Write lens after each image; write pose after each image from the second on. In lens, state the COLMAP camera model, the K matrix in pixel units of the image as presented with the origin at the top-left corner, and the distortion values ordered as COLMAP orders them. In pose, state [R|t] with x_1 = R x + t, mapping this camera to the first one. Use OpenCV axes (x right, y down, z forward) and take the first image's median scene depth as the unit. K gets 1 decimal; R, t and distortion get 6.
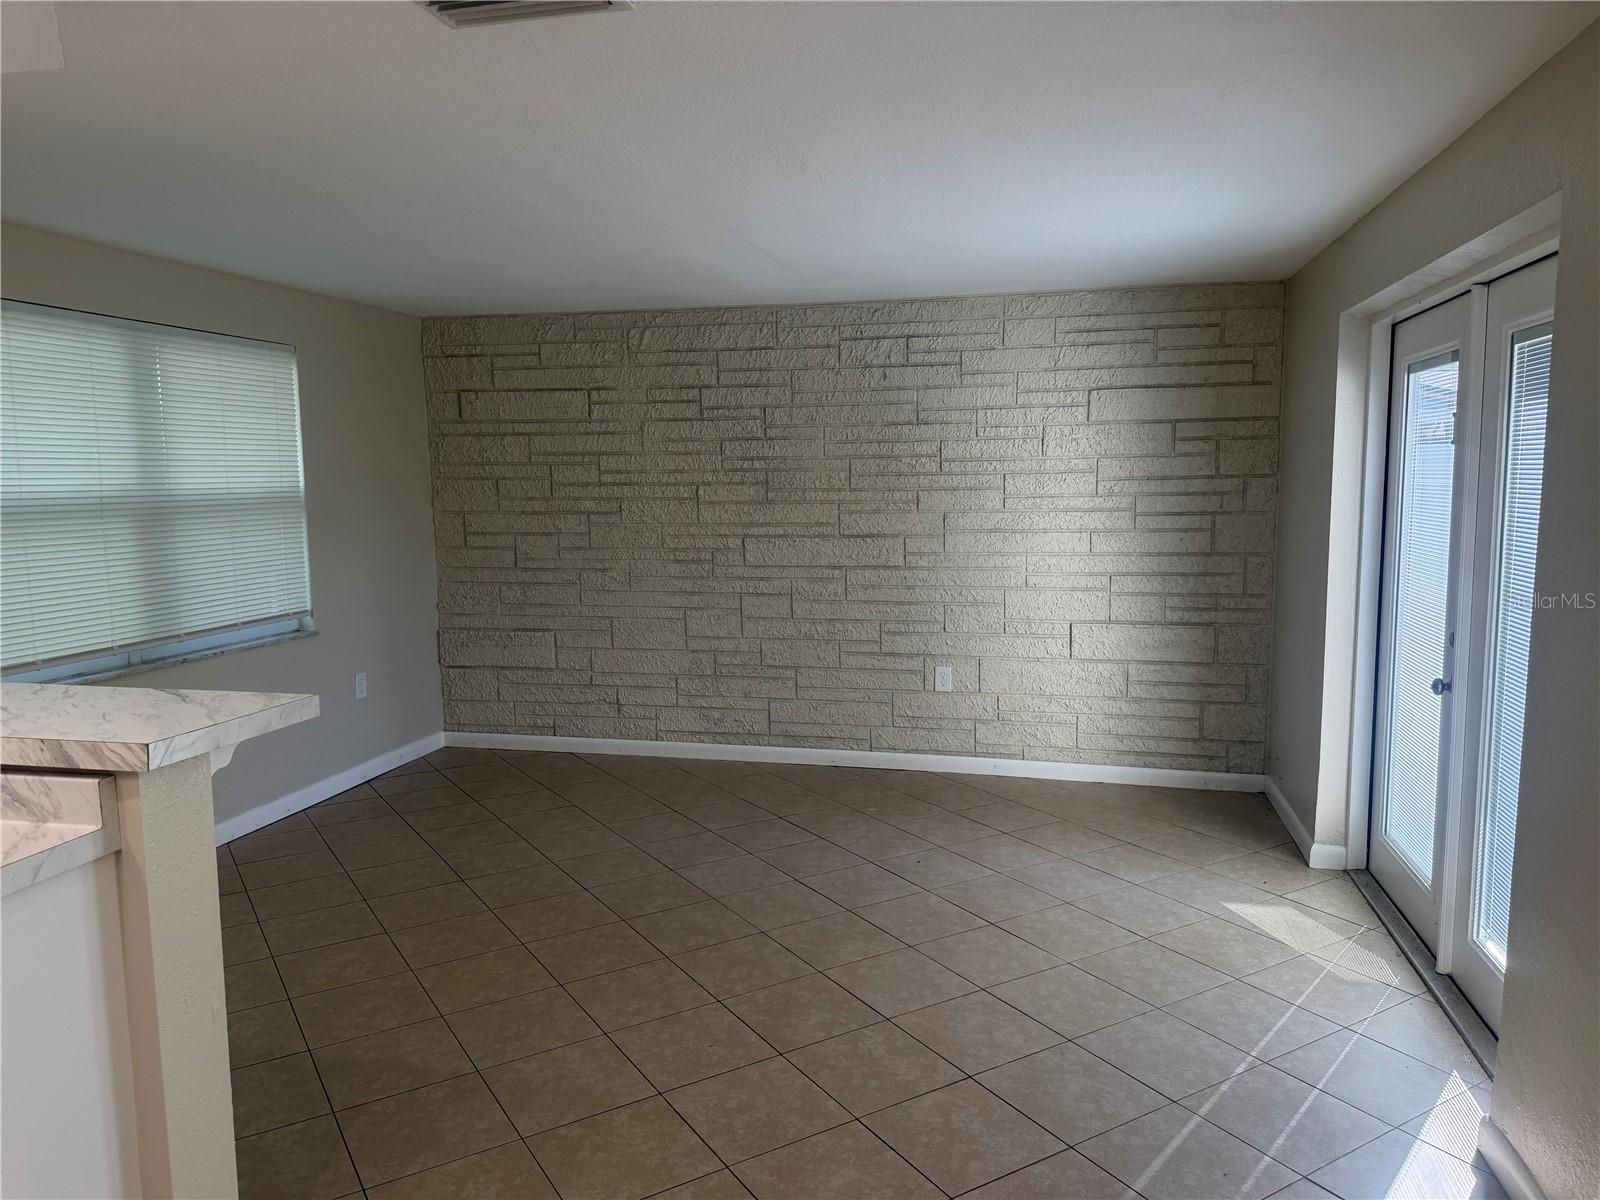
lens RADIAL K [[1114.5, 0, 811.1], [0, 1114.5, 593.9], [0, 0, 1]] dist [0.072209, -0.097937]
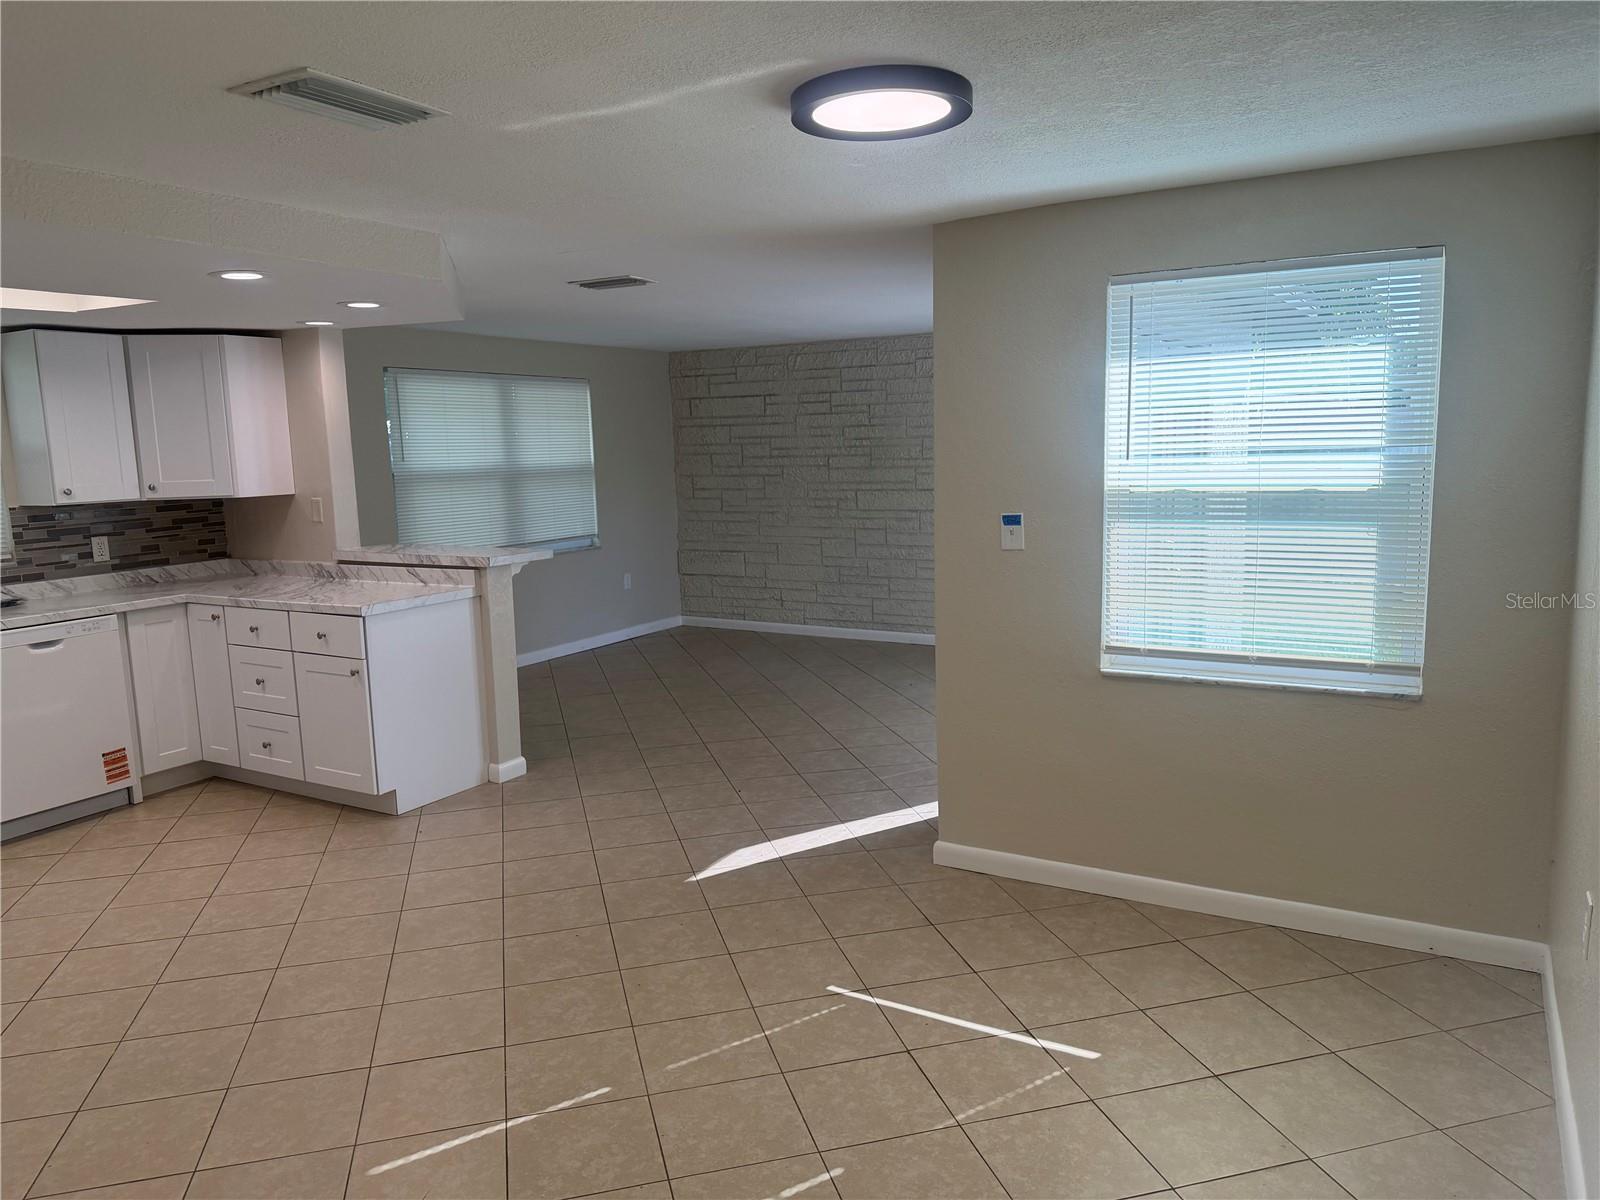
lens RADIAL K [[1114.5, 0, 793.7], [0, 1114.5, 598.6], [0, 0, 1]] dist [0.072209, -0.097937]
pose [[0.950202, 0.027631, -0.310406, 0.332049], [-0.016122, 0.999086, 0.039580, 0.036720], [0.311216, -0.032605, 0.949780, -0.470758]]
